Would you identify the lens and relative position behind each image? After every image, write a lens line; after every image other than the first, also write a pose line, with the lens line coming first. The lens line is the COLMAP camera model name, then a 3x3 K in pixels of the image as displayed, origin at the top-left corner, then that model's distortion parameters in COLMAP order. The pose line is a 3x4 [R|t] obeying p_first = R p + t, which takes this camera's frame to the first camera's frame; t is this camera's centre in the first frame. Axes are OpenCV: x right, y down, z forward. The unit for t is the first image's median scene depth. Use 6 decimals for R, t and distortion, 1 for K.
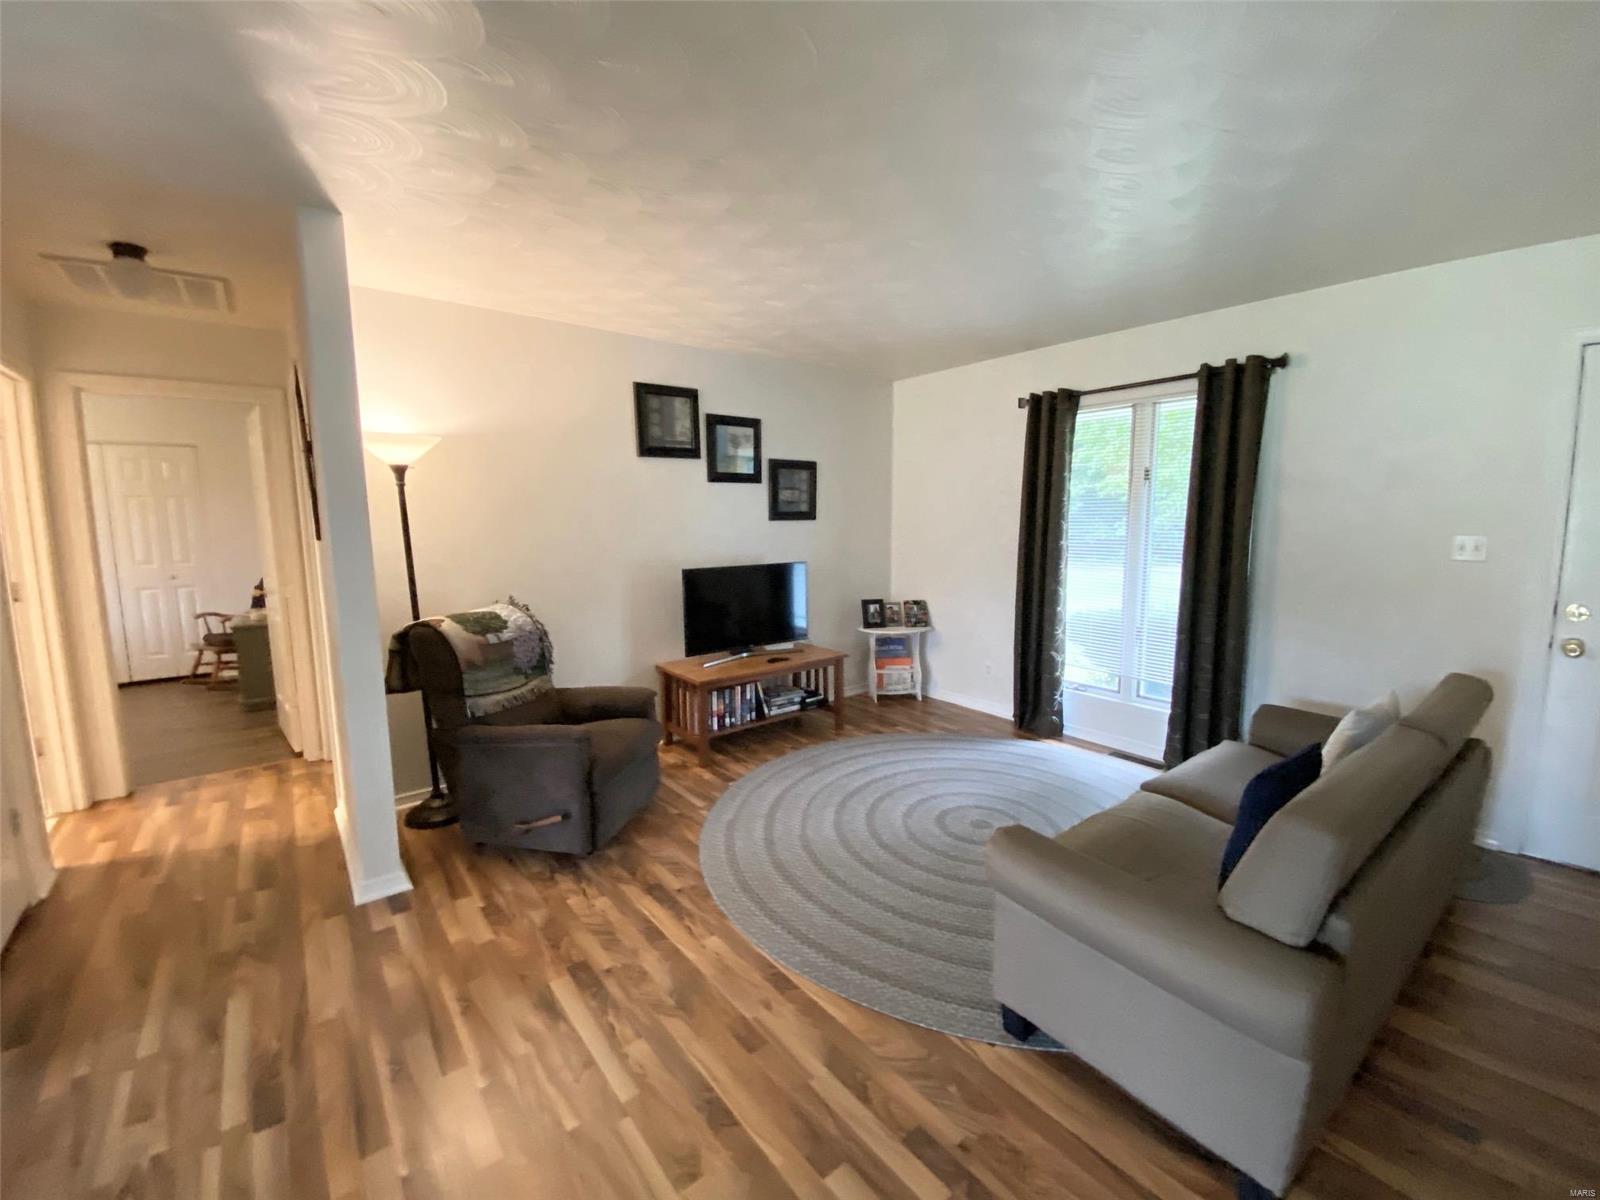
lens RADIAL K [[655.1, 0, 791.8], [0, 655.1, 598.8], [0, 0, 1]] dist [-0.008209, -0.009611]
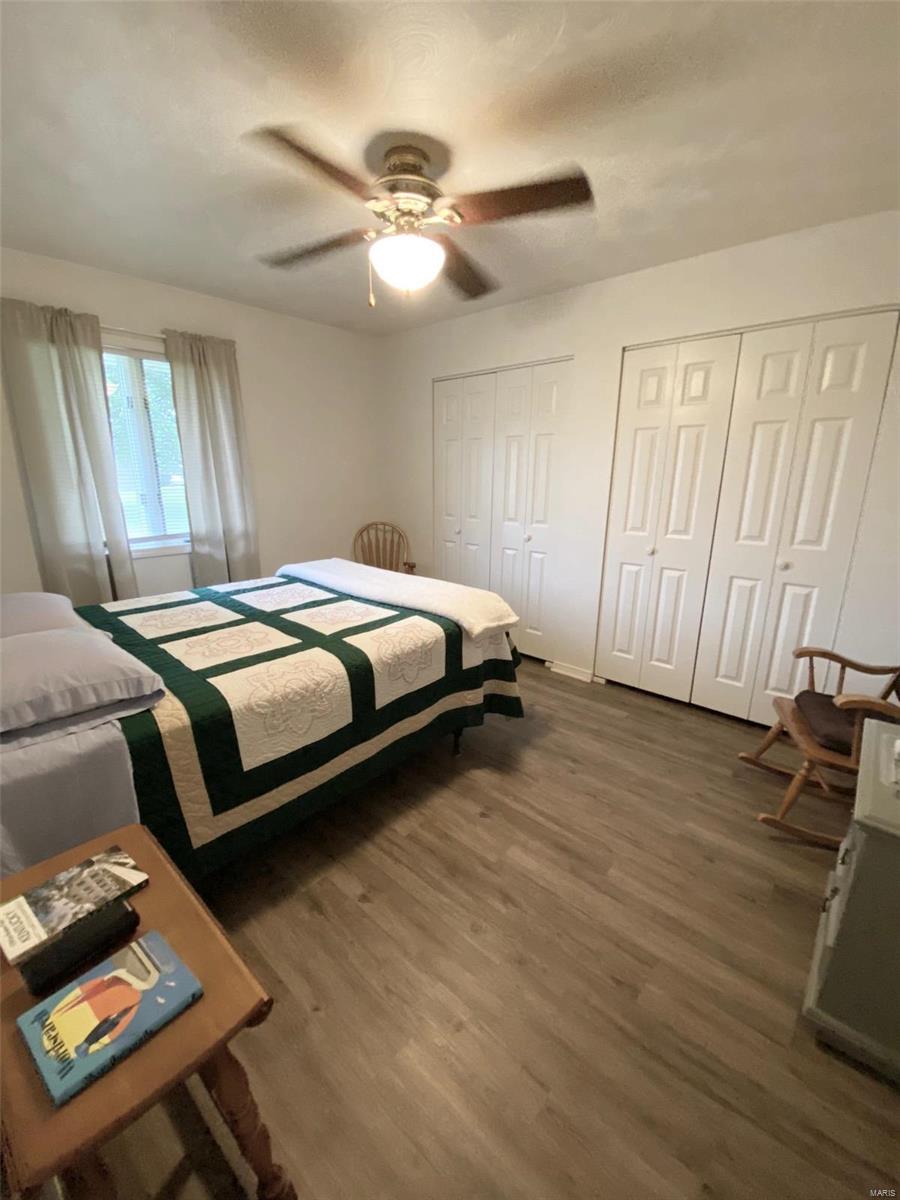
lens RADIAL K [[491.3, 0, 458.9], [0, 491.3, 603.5], [0, 0, 1]] dist [-0.008209, -0.009611]
pose [[0.176342, 0.265379, -0.947881, -0.596602], [-0.128646, 0.960925, 0.245098, -0.073670], [0.975886, 0.078720, 0.203591, 0.637540]]
